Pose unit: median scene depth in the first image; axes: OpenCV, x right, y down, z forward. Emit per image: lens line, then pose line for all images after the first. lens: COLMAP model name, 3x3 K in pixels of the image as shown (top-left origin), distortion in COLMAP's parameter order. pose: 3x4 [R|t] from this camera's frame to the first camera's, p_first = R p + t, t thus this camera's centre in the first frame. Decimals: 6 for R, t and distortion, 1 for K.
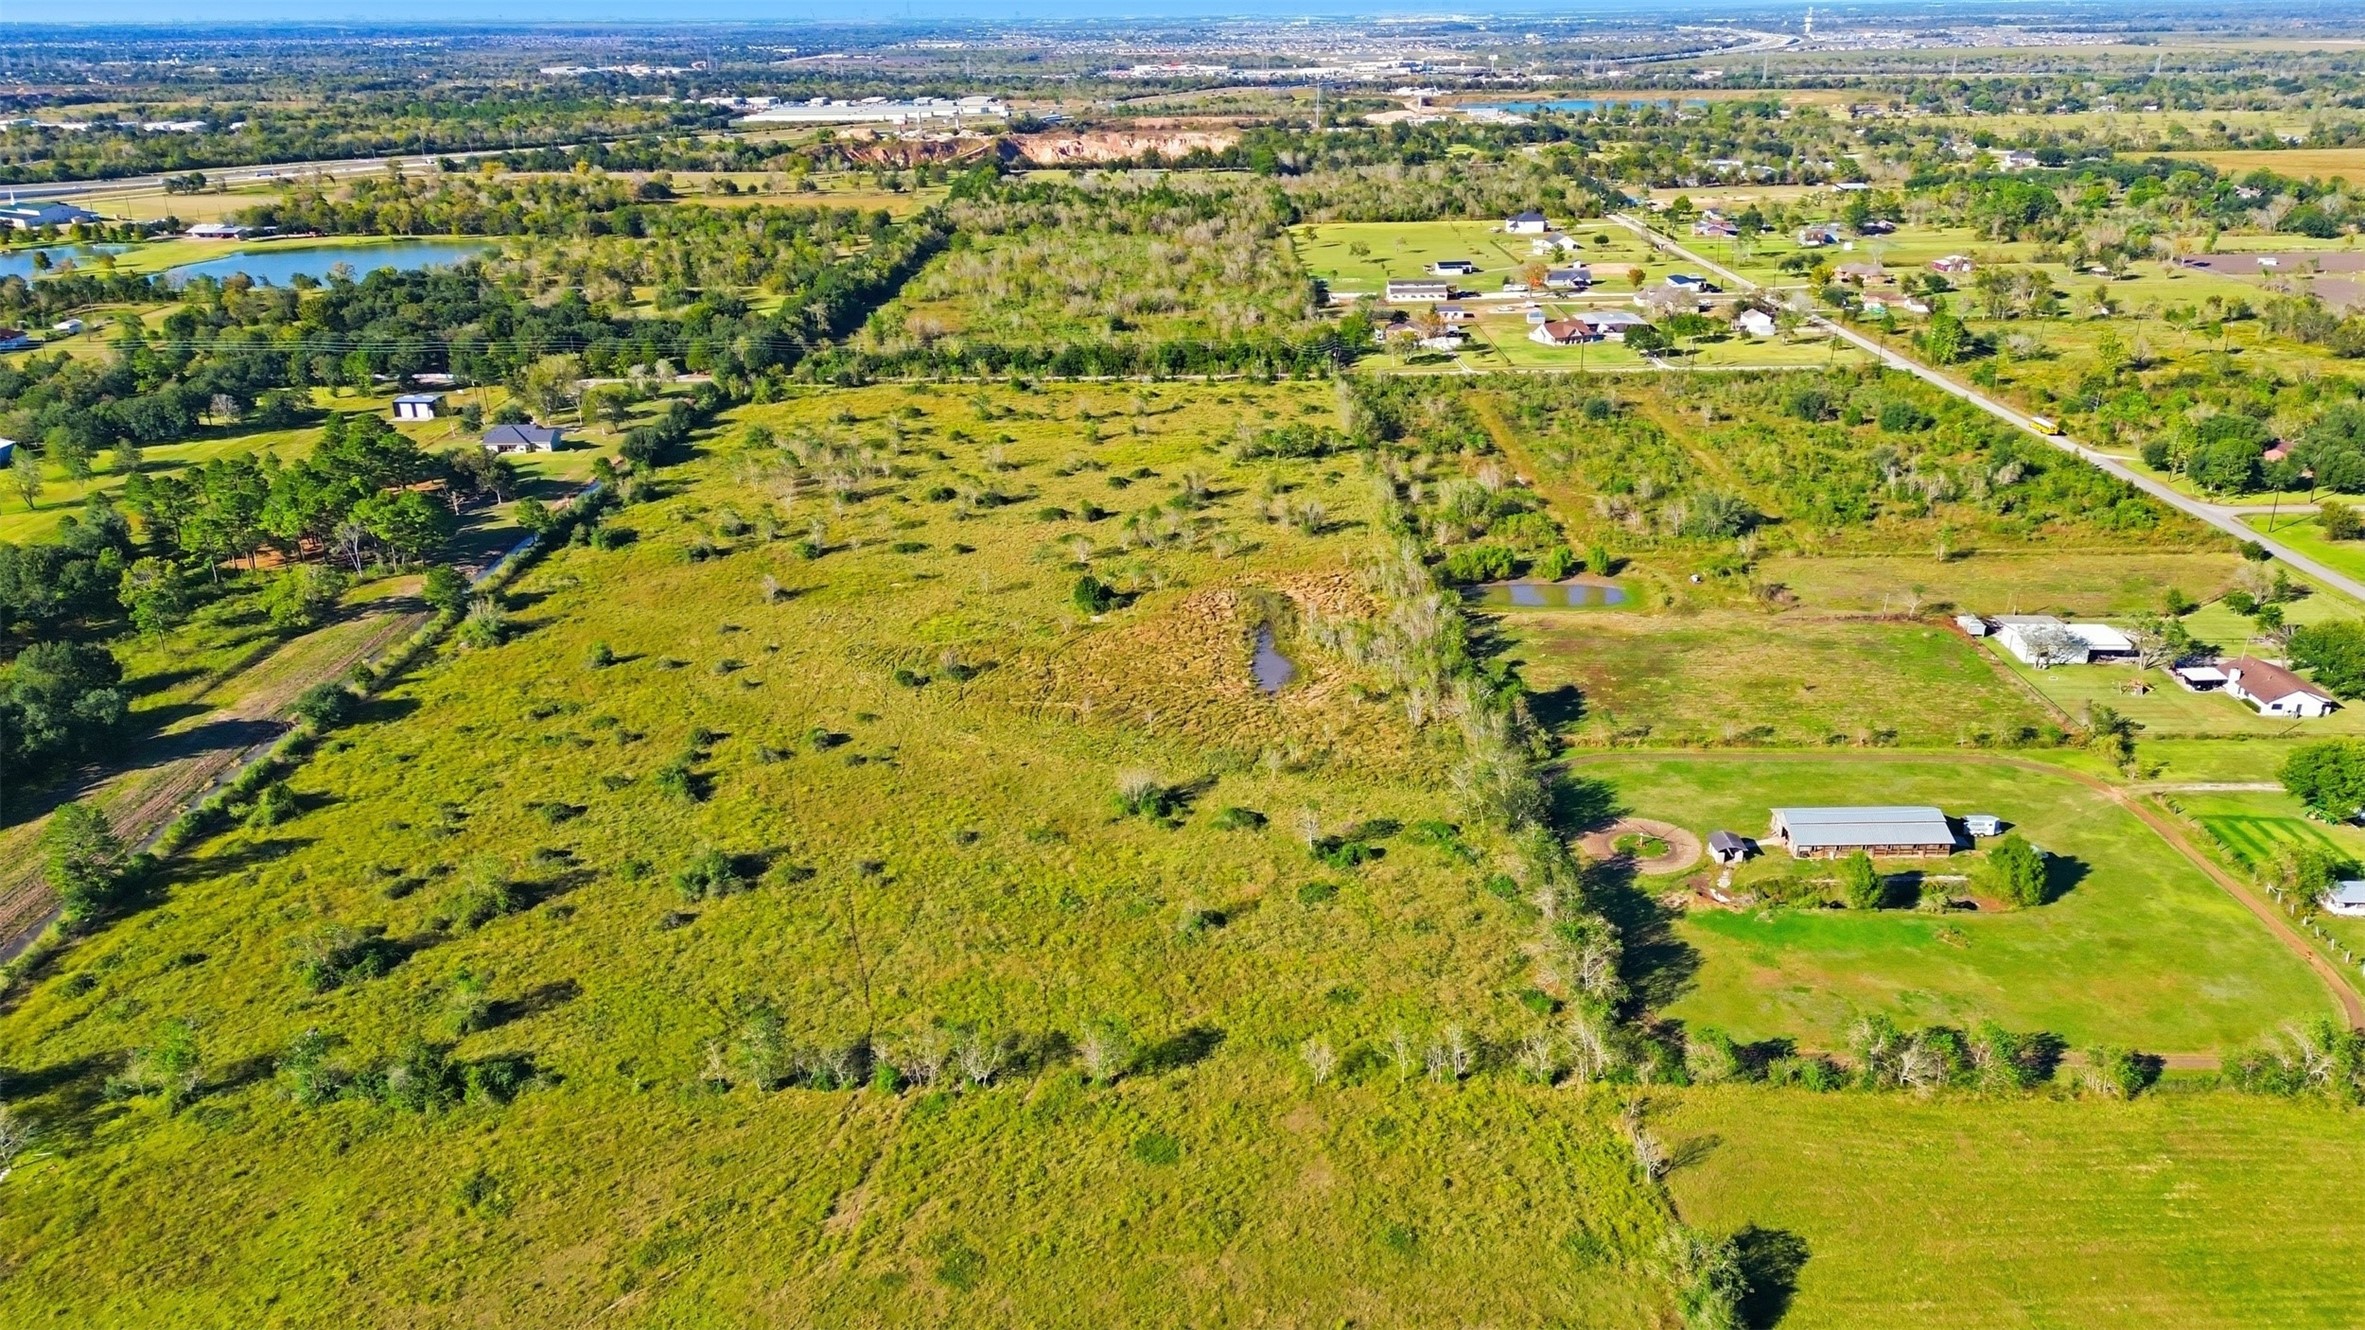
lens RADIAL K [[1668.2, 0, 1185.6], [0, 1668.2, 645.3], [0, 0, 1]] dist [0.089445, -0.090023]
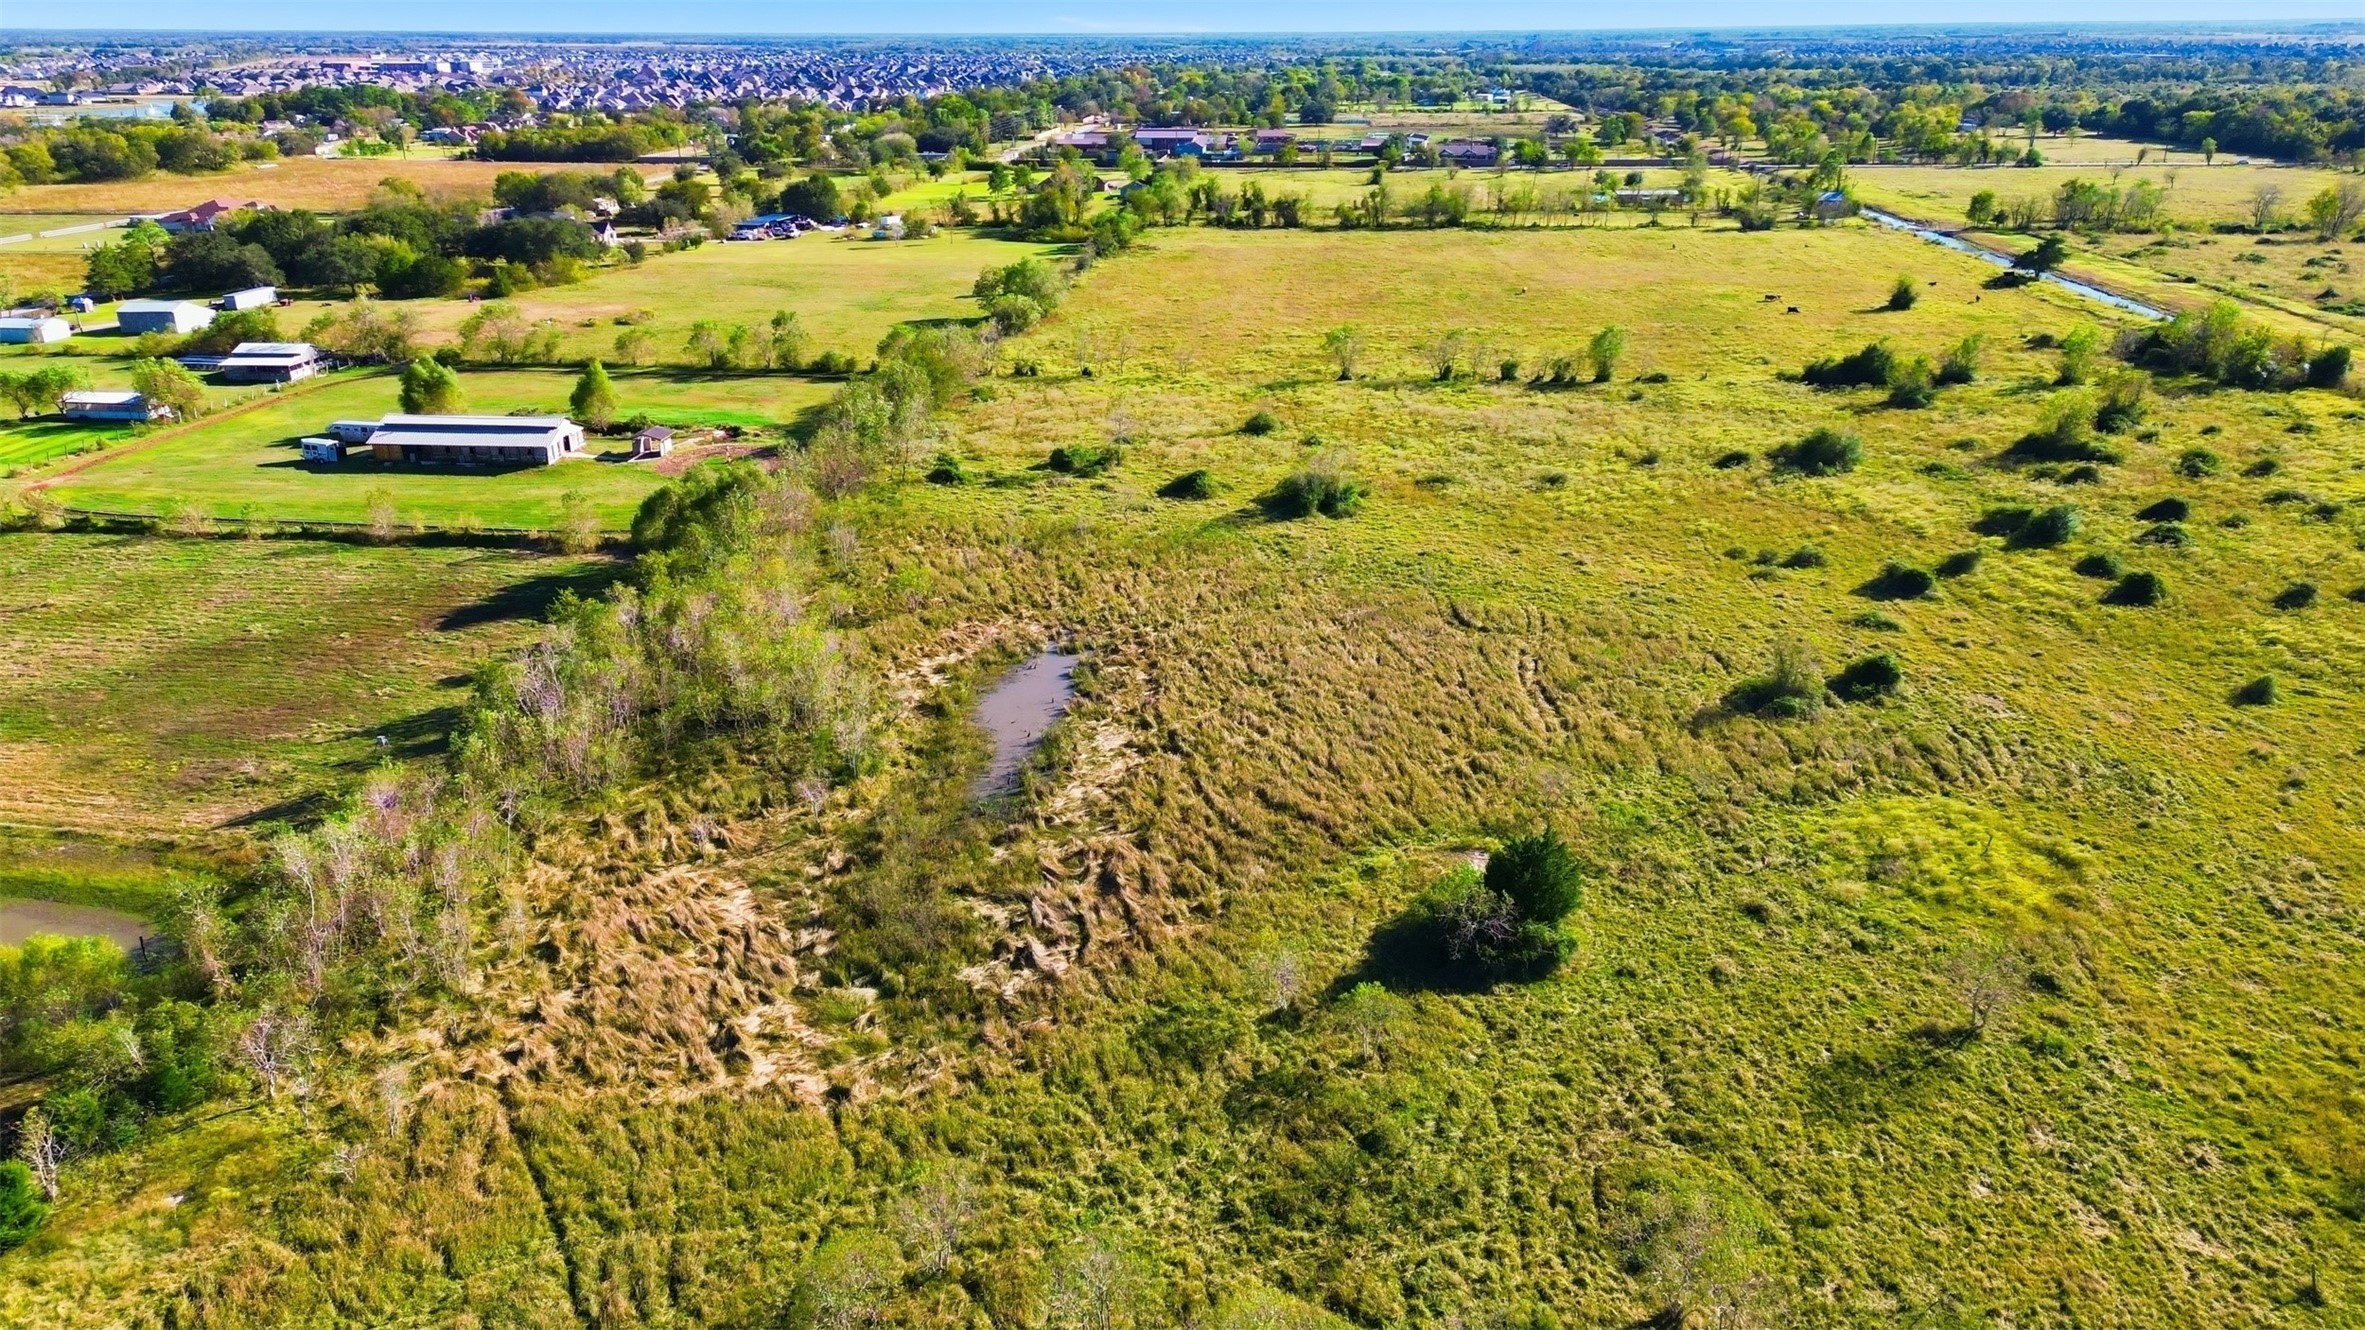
lens RADIAL K [[1664.6, 0, 1184.7], [0, 1664.6, 671.7], [0, 0, 1]] dist [0.067384, -0.056913]
pose [[-0.995763, -0.016901, 0.090393, -0.027786], [0.047655, 0.745842, 0.664416, -0.278907], [-0.078649, 0.665908, -0.741876, 1.334974]]
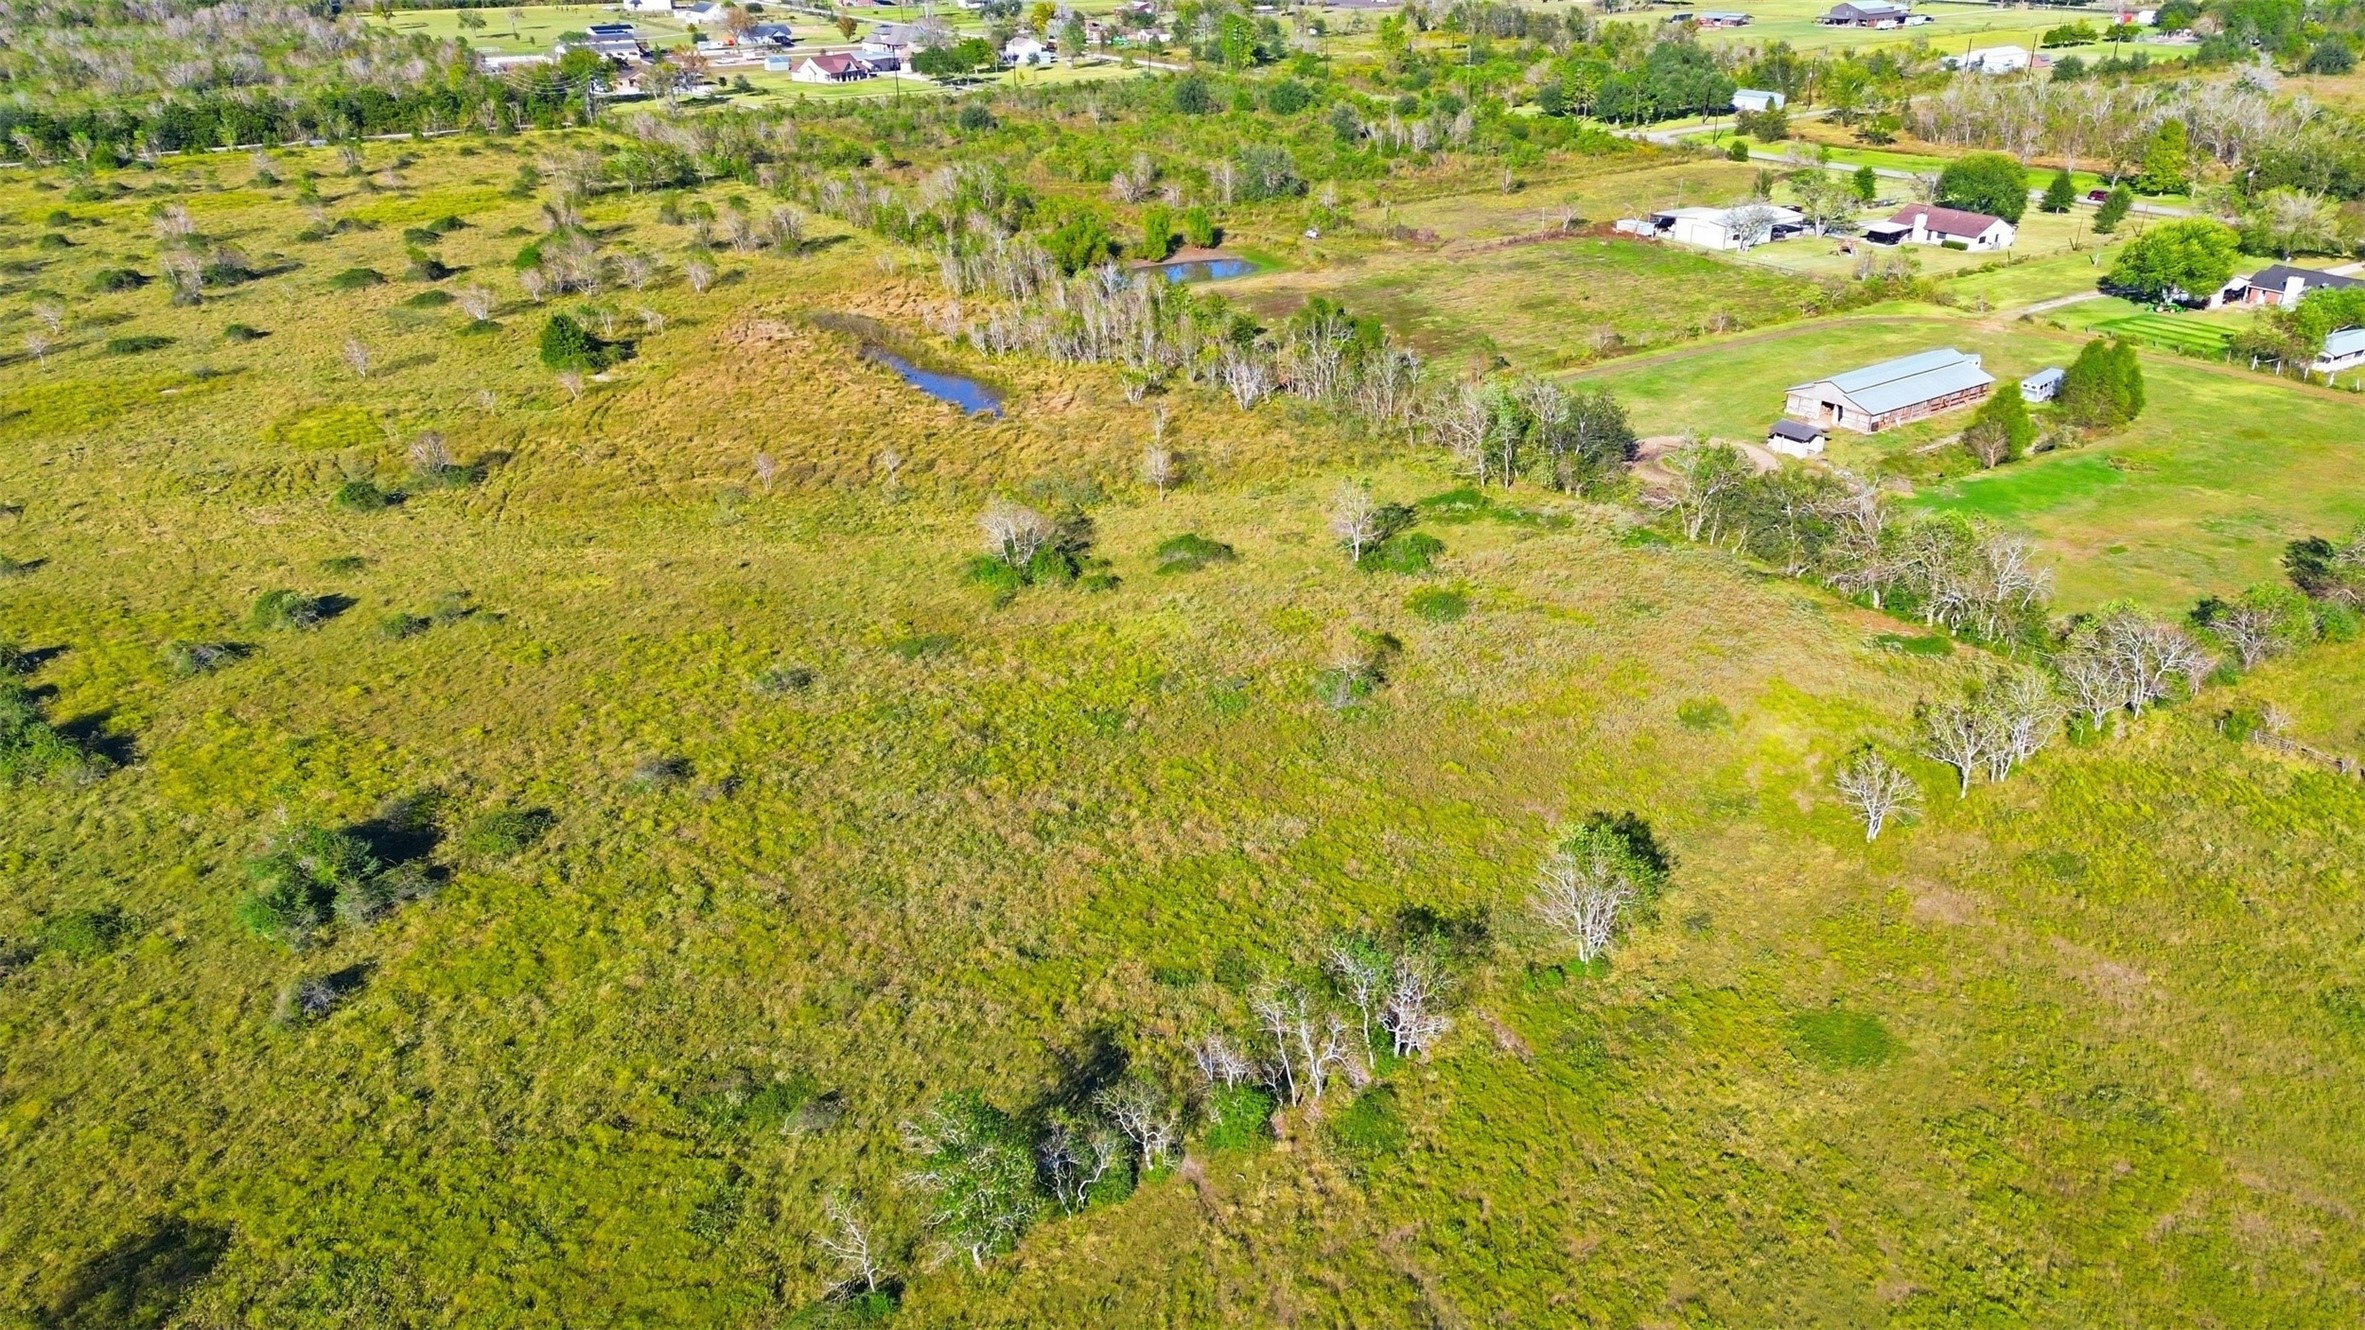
lens RADIAL K [[1664.6, 0, 1184.7], [0, 1664.6, 671.7], [0, 0, 1]] dist [0.067384, -0.056913]
pose [[0.830109, -0.235182, 0.505577, -0.234826], [0.196286, 0.971914, 0.129826, 0.055811], [-0.521910, -0.008532, 0.852958, 0.400683]]
